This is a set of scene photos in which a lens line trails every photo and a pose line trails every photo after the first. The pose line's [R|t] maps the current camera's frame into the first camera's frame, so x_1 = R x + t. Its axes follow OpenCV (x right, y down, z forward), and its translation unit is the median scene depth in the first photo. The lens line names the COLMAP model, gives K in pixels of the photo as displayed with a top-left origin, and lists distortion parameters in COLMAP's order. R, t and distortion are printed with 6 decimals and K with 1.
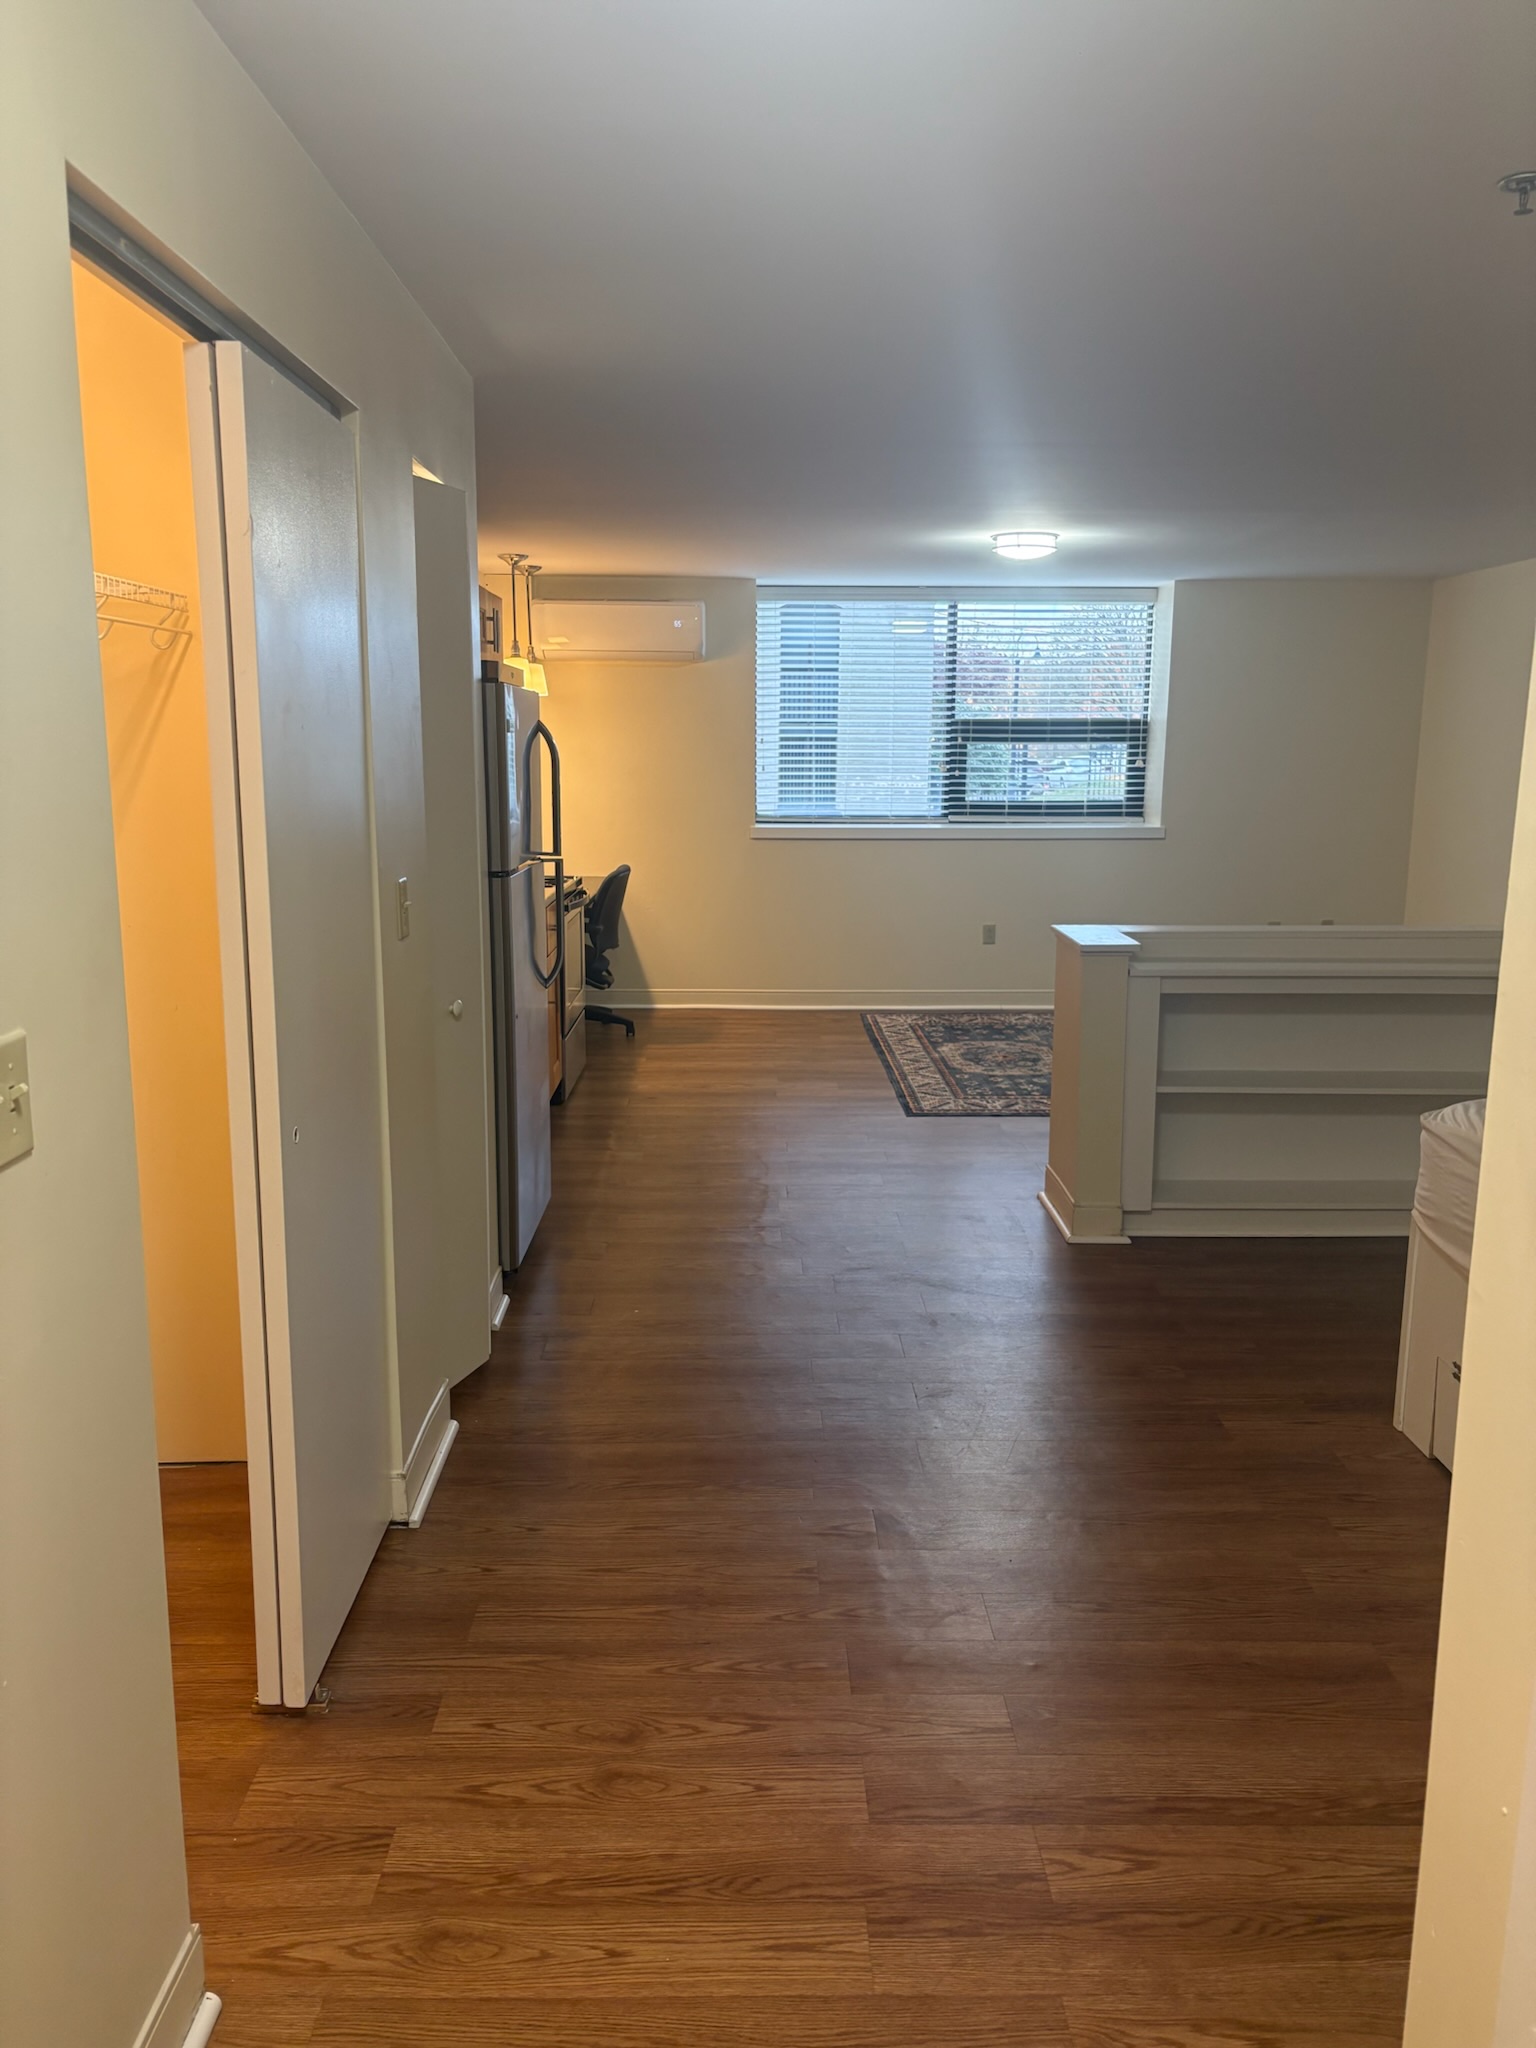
lens RADIAL K [[1571.2, 0, 769.8], [0, 1571.2, 1057.3], [0, 0, 1]] dist [0.068421, -0.069496]
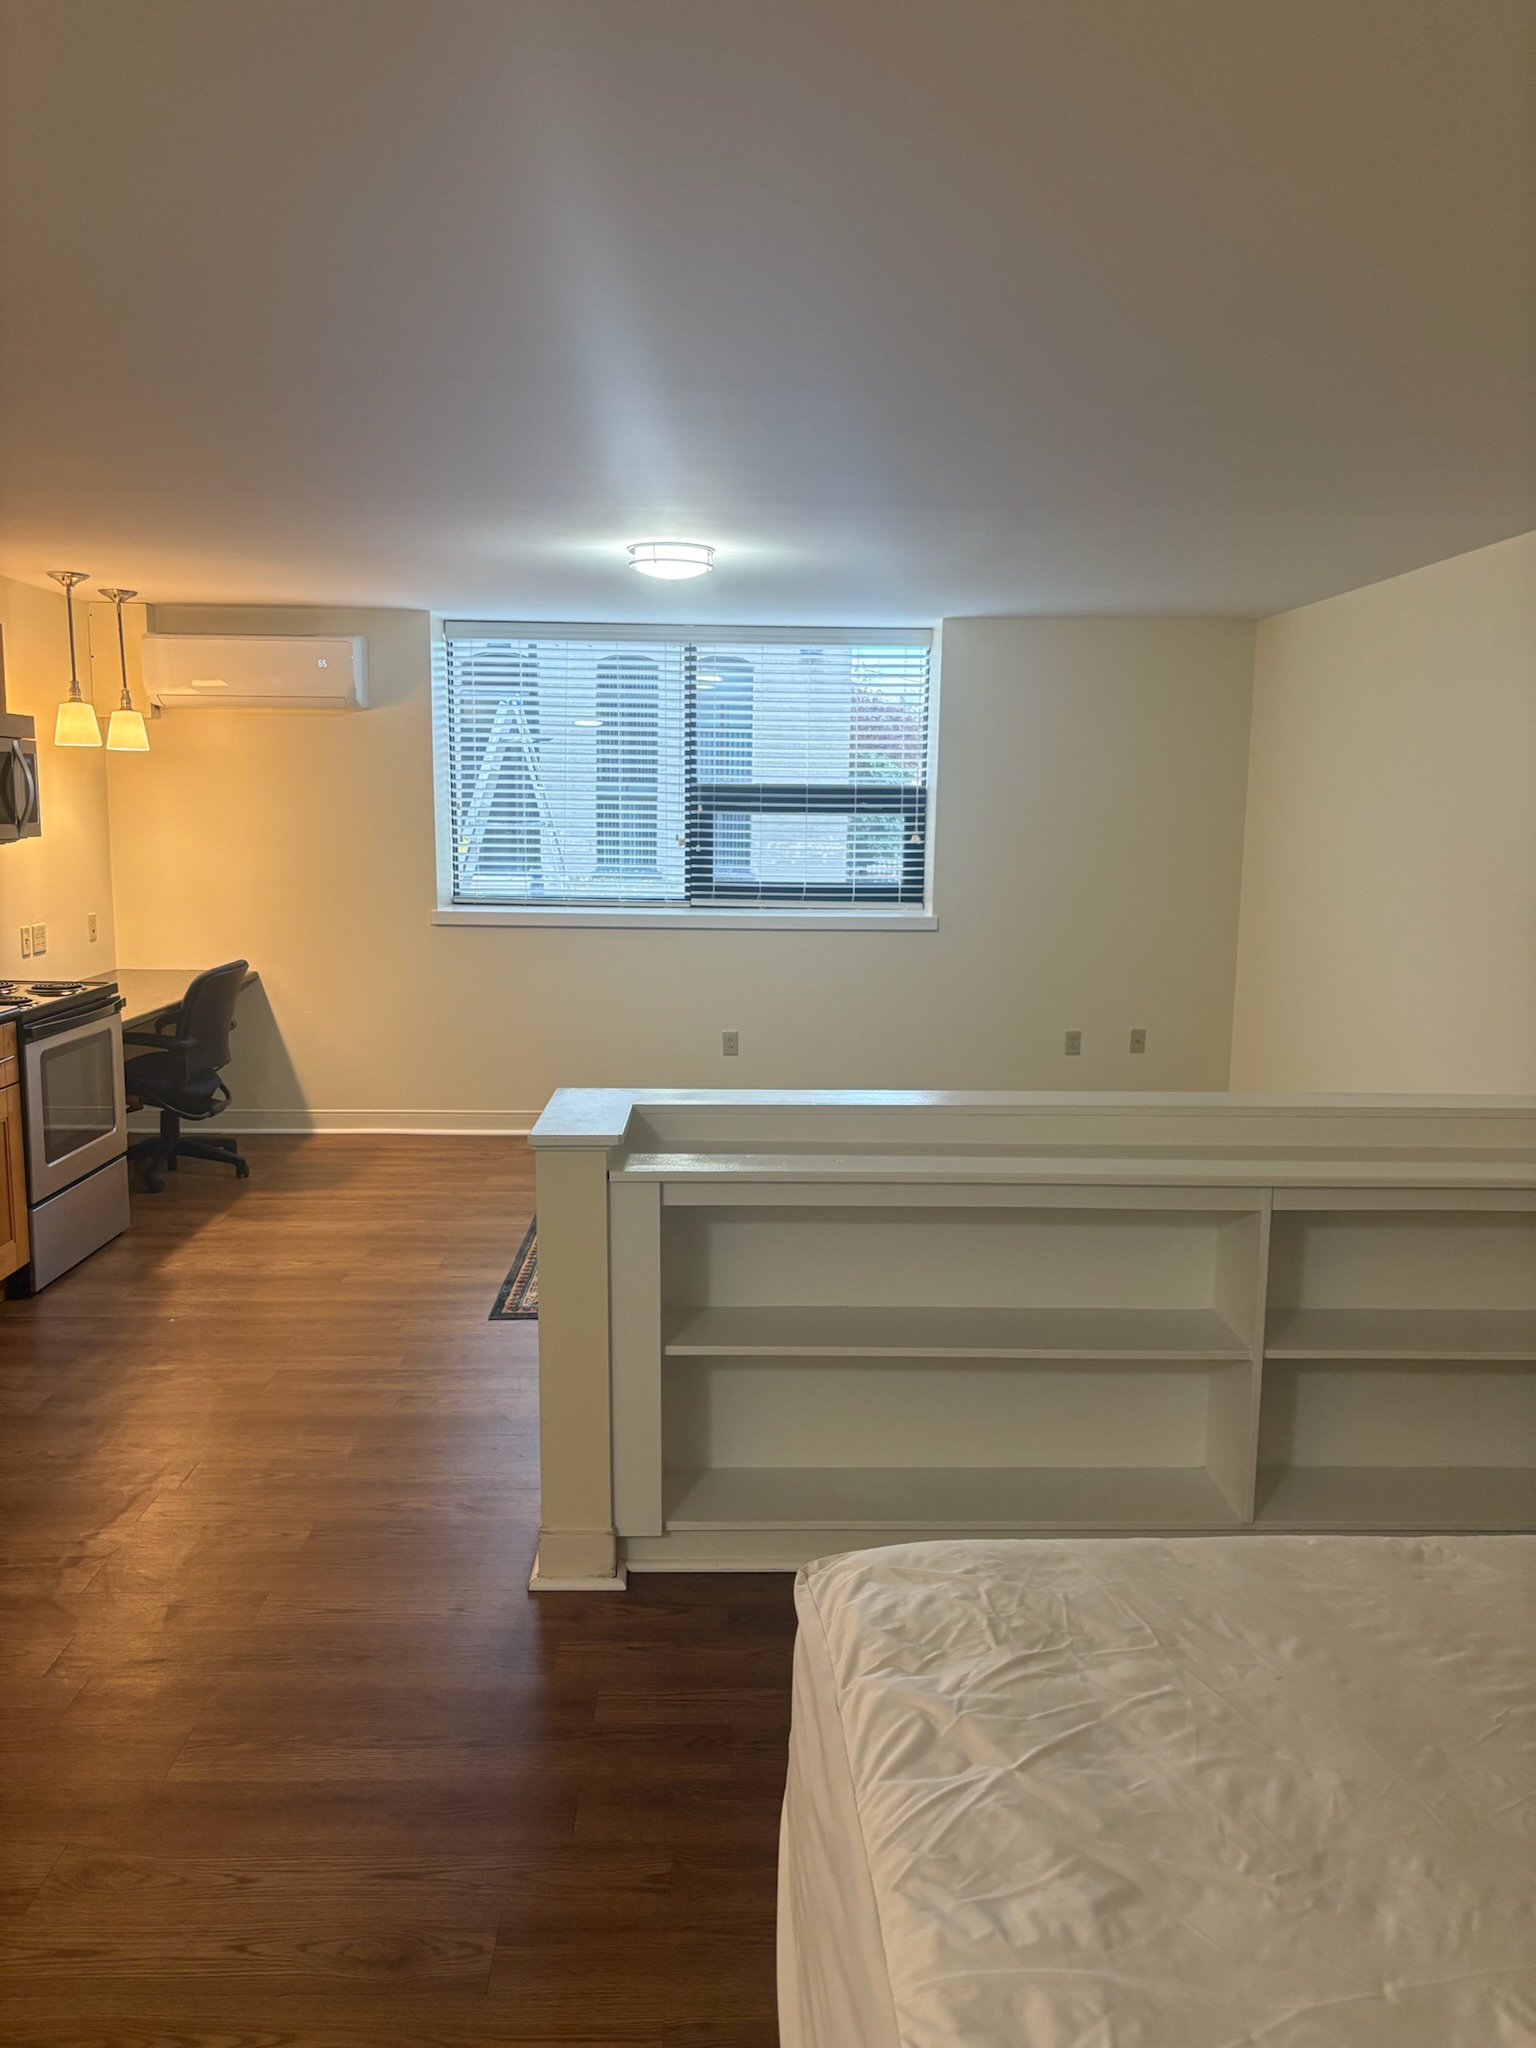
lens RADIAL K [[1571.2, 0, 769.8], [0, 1571.2, 1057.3], [0, 0, 1]] dist [0.068421, -0.069496]
pose [[0.999854, 0.005565, 0.016139, 0.144357], [-0.004948, 0.999266, -0.037994, -0.039486], [-0.016339, 0.037909, 0.999148, 0.177866]]
